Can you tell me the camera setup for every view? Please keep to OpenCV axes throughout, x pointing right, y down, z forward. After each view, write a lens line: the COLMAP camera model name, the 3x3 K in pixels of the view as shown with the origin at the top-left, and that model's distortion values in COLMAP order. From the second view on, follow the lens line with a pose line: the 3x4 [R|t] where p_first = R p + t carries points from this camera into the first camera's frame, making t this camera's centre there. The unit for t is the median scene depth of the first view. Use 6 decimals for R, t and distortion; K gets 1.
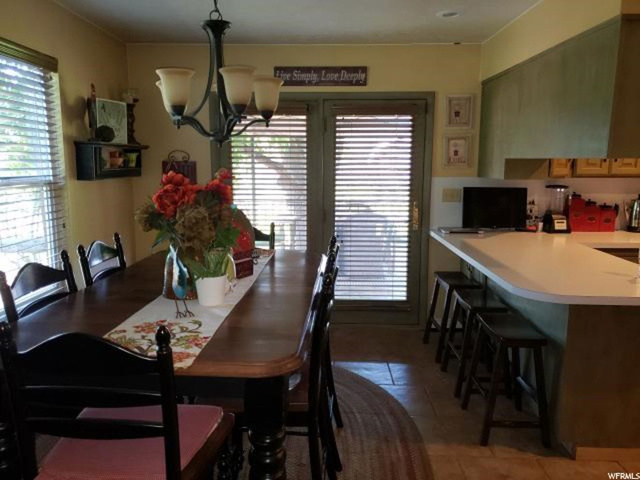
lens RADIAL K [[502.3, 0, 320.0], [0, 502.3, 240.0], [0, 0, 1]] dist [0.049738, -0.008955]
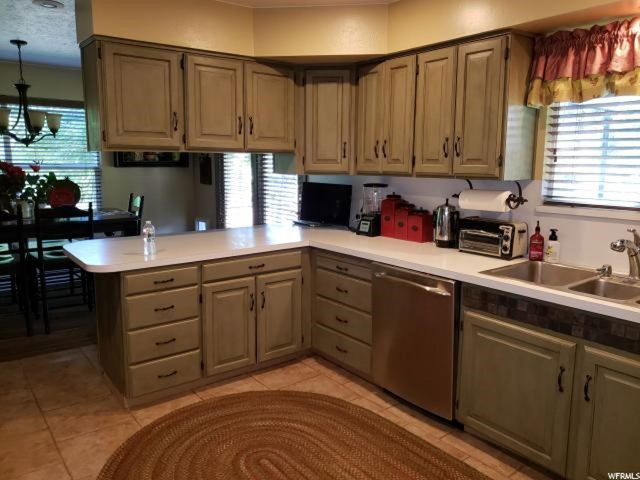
lens RADIAL K [[502.3, 0, 320.0], [0, 502.3, 240.0], [0, 0, 1]] dist [0.049738, -0.008955]
pose [[0.626838, 0.127115, -0.768711, 1.090746], [-0.115079, 0.990886, 0.070014, -0.058920], [0.770604, 0.044575, 0.635753, 0.366931]]
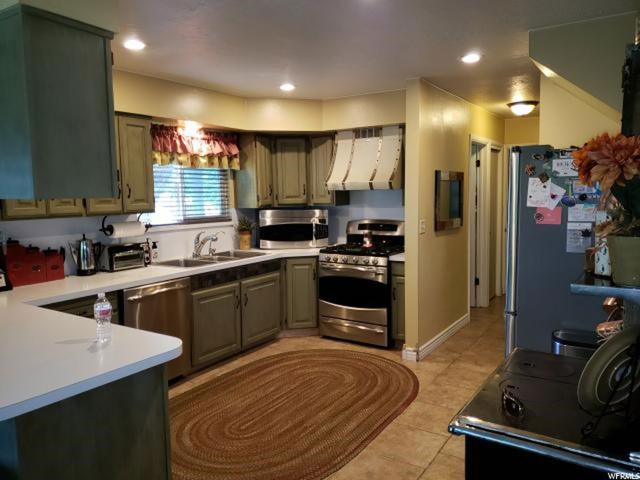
lens RADIAL K [[482.7, 0, 320.0], [0, 482.7, 240.0], [0, 0, 1]] dist [-0.001389, -0.001309]
pose [[0.527977, -0.093135, 0.844136, 0.117186], [0.143901, 0.989407, 0.019158, -0.035018], [-0.836978, 0.111357, 0.535786, 0.184159]]
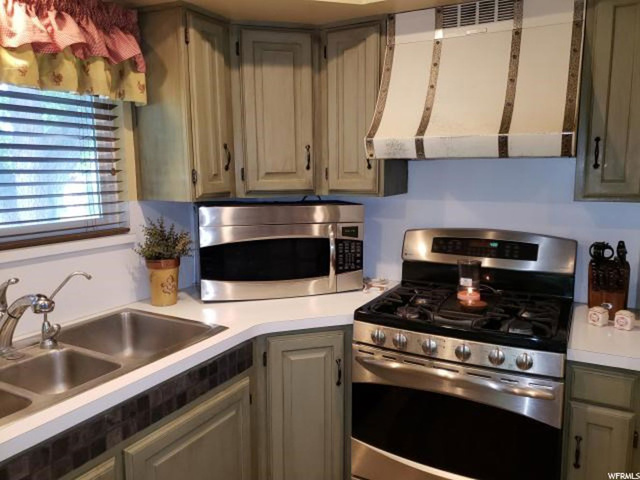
lens RADIAL K [[482.7, 0, 320.0], [0, 482.7, 240.0], [0, 0, 1]] dist [-0.001389, -0.001309]
pose [[0.477380, -0.131218, 0.868844, 0.690576], [0.138416, 0.987672, 0.073112, -0.092782], [-0.867727, 0.085360, 0.489657, 0.606085]]
